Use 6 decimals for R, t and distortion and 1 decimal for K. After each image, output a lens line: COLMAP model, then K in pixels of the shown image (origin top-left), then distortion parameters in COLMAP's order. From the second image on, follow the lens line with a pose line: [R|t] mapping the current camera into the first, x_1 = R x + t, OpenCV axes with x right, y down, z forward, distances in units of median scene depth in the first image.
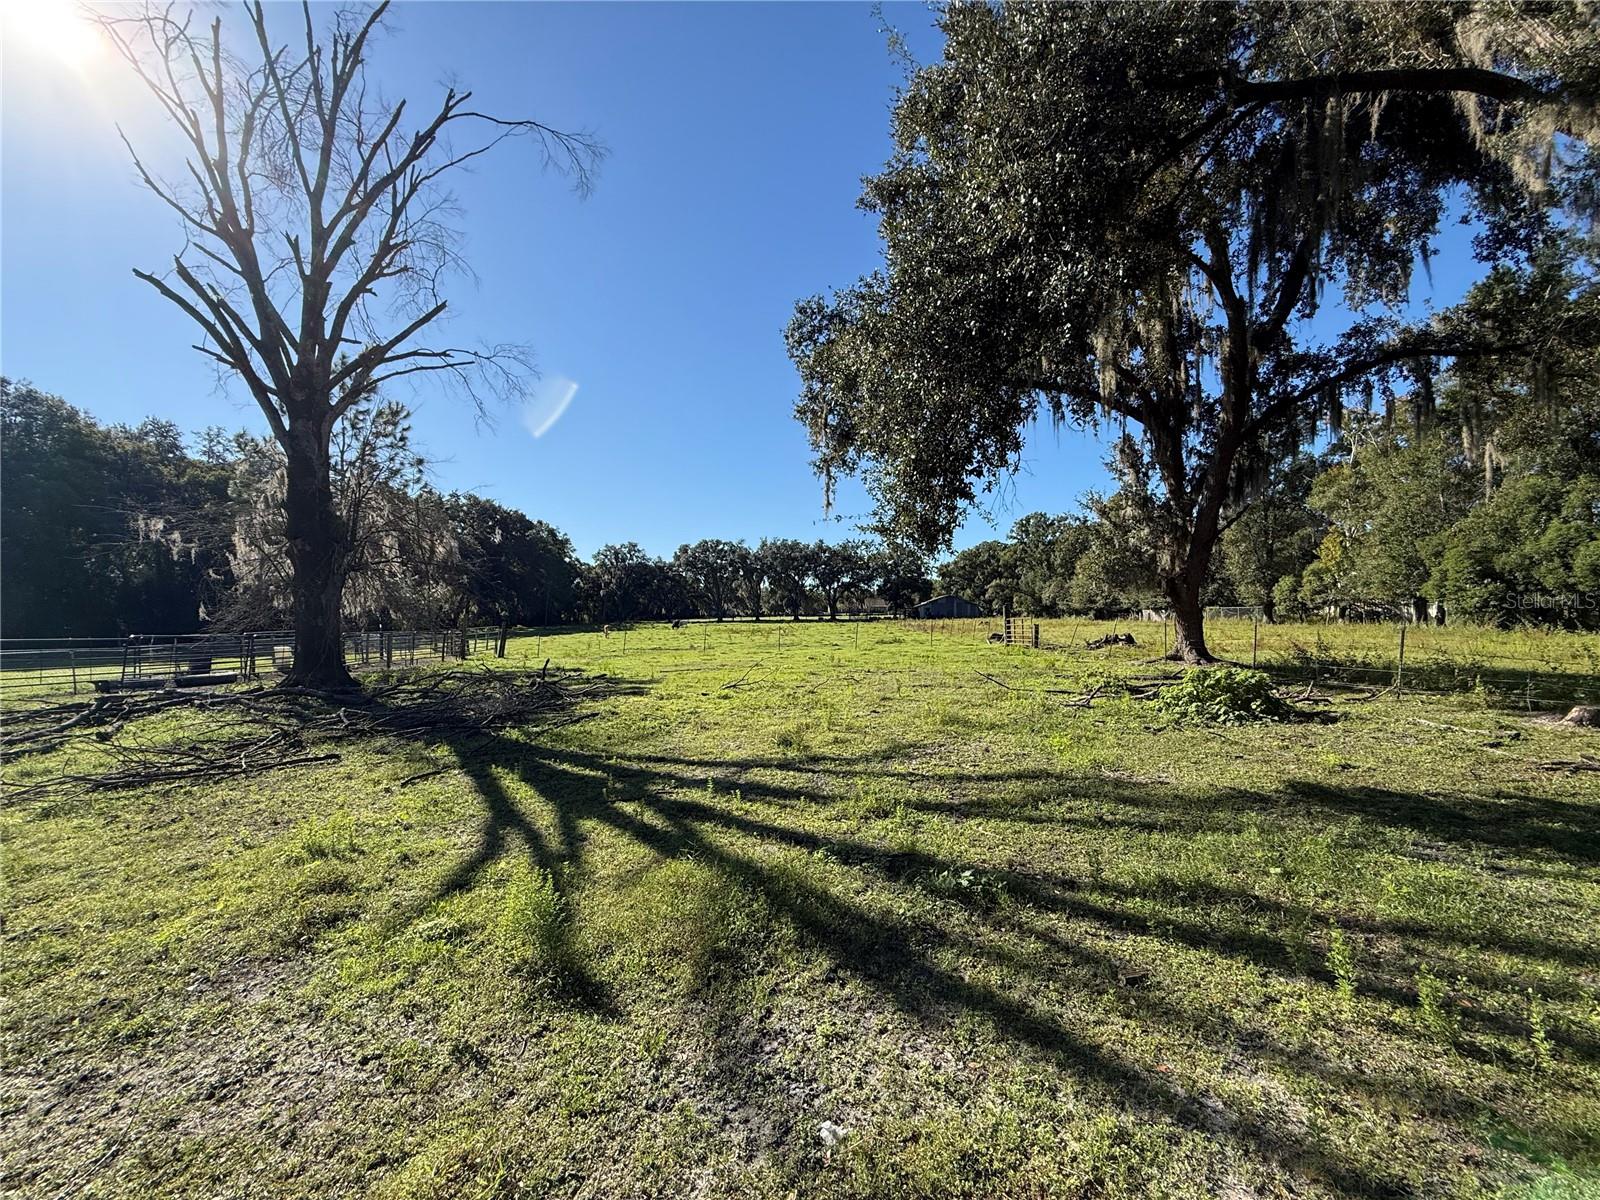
lens RADIAL K [[640.2, 0, 800.0], [0, 640.2, 600.0], [0, 0, 1]] dist [0.003454, -0.000278]
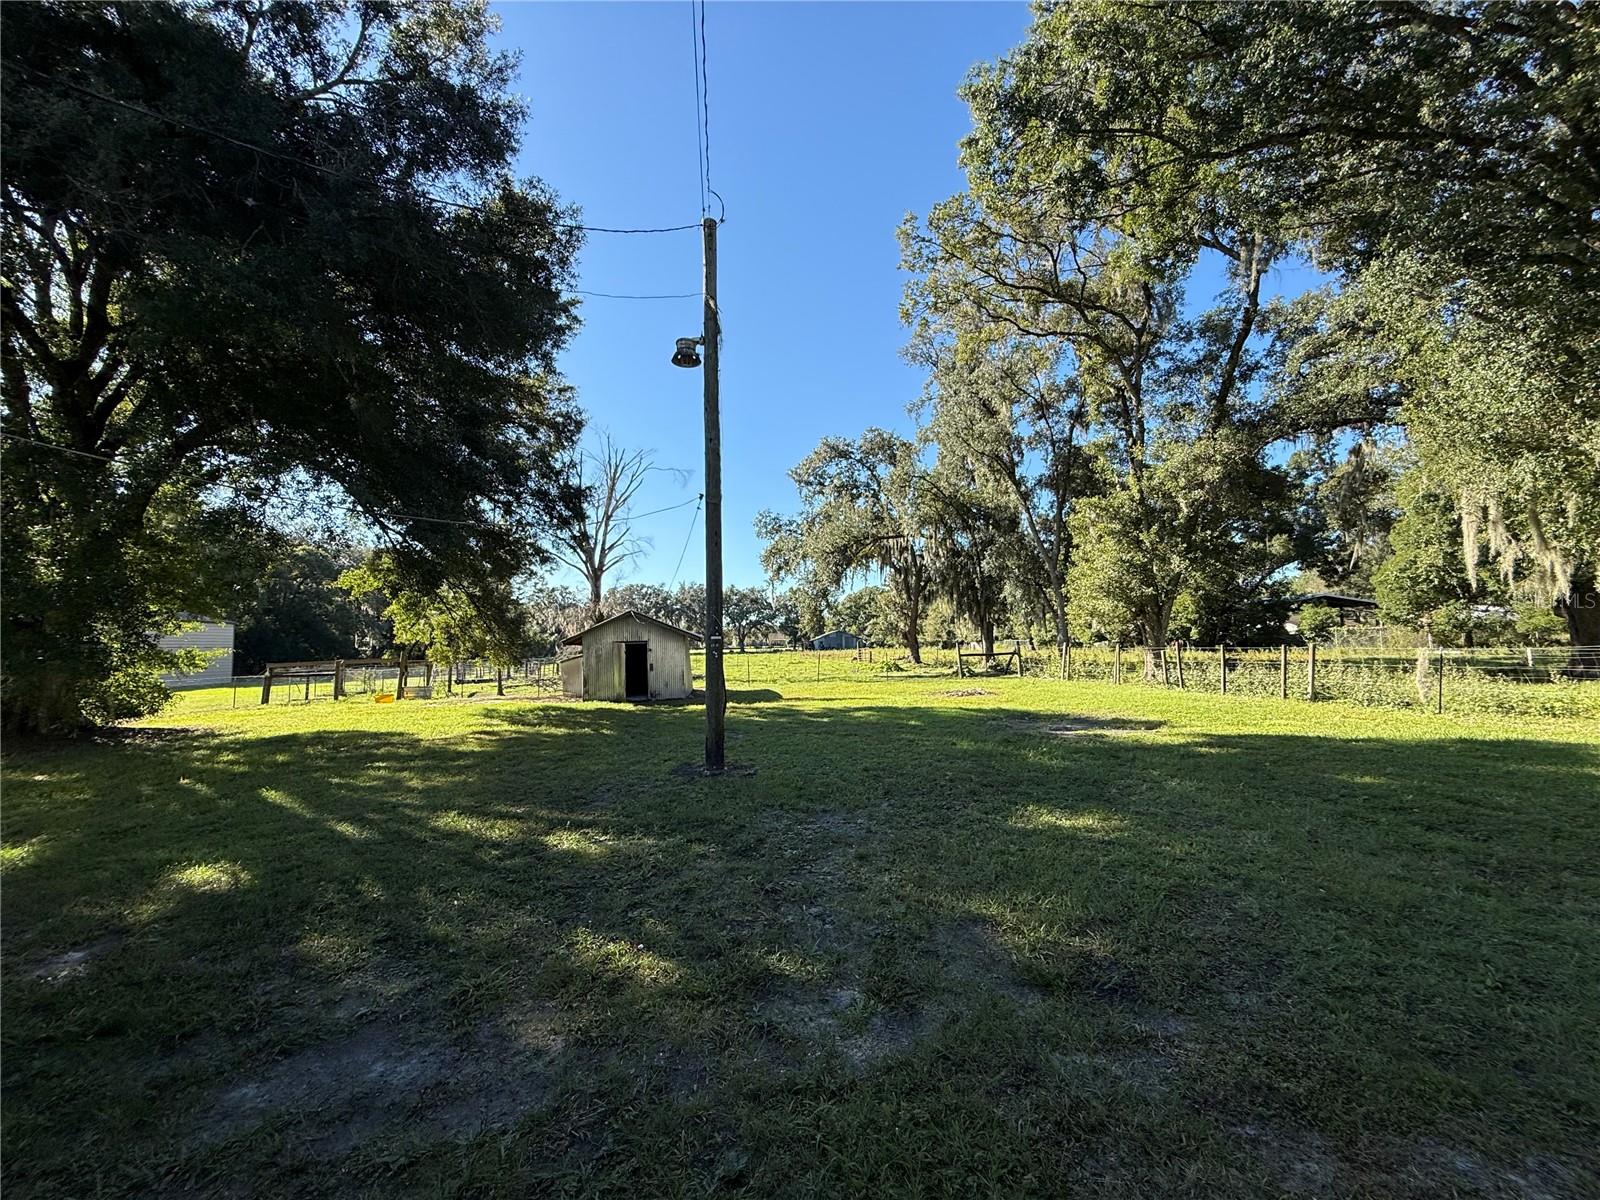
lens RADIAL K [[640.2, 0, 800.0], [0, 640.2, 600.0], [0, 0, 1]] dist [0.003454, -0.000278]
pose [[0.987191, 0.001674, 0.159534, -0.032277], [0.006546, 0.998678, -0.050990, -0.004192], [-0.159409, 0.051381, 0.985875, -0.183889]]
